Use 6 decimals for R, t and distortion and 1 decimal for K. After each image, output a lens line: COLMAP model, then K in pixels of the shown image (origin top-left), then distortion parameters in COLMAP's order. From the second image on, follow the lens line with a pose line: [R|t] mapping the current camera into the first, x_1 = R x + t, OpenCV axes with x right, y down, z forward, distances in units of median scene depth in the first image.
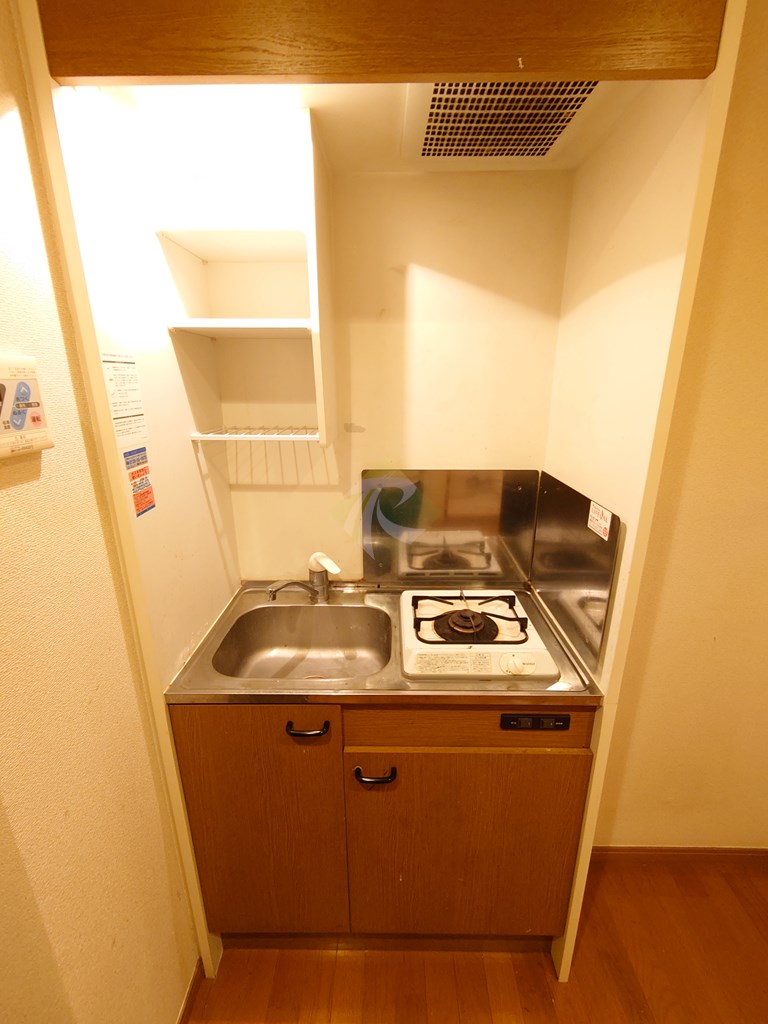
lens RADIAL K [[444.8, 0, 383.2], [0, 444.8, 515.2], [0, 0, 1]] dist [0.002773, -0.000225]
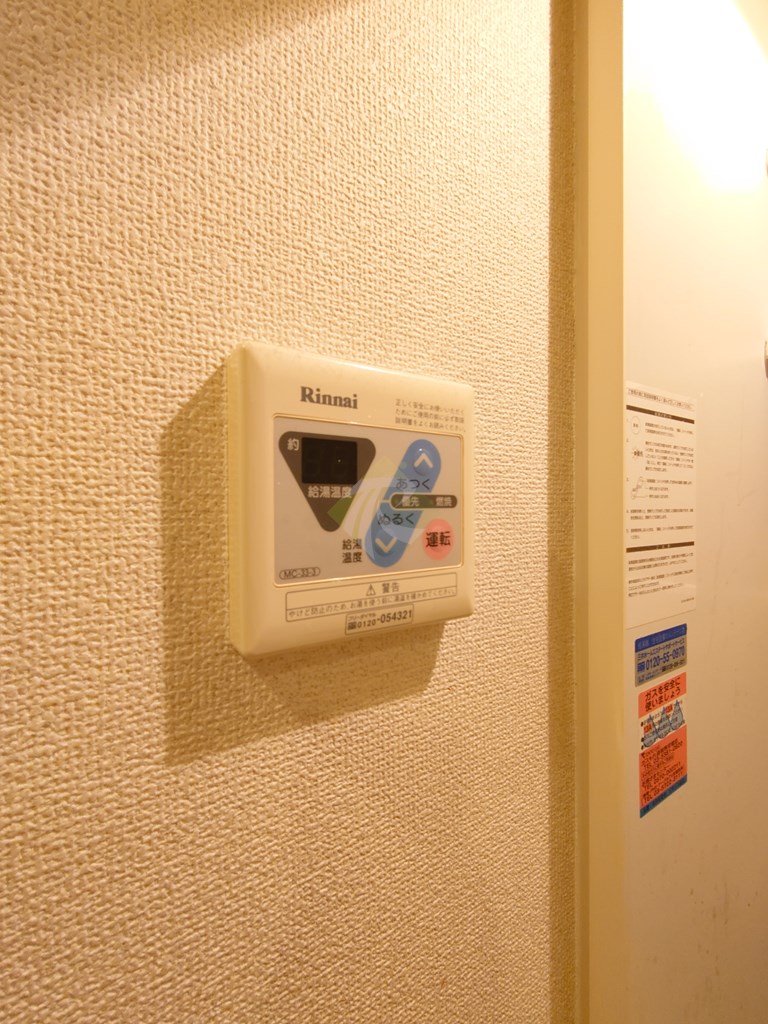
lens RADIAL K [[444.8, 0, 381.7], [0, 444.8, 510.0], [0, 0, 1]] dist [0.002773, -0.000225]
pose [[0.568112, 0.009150, -0.822900, -0.419184], [-0.243144, 0.957164, -0.157219, -0.141043], [0.786212, 0.289402, 0.546001, 0.627978]]
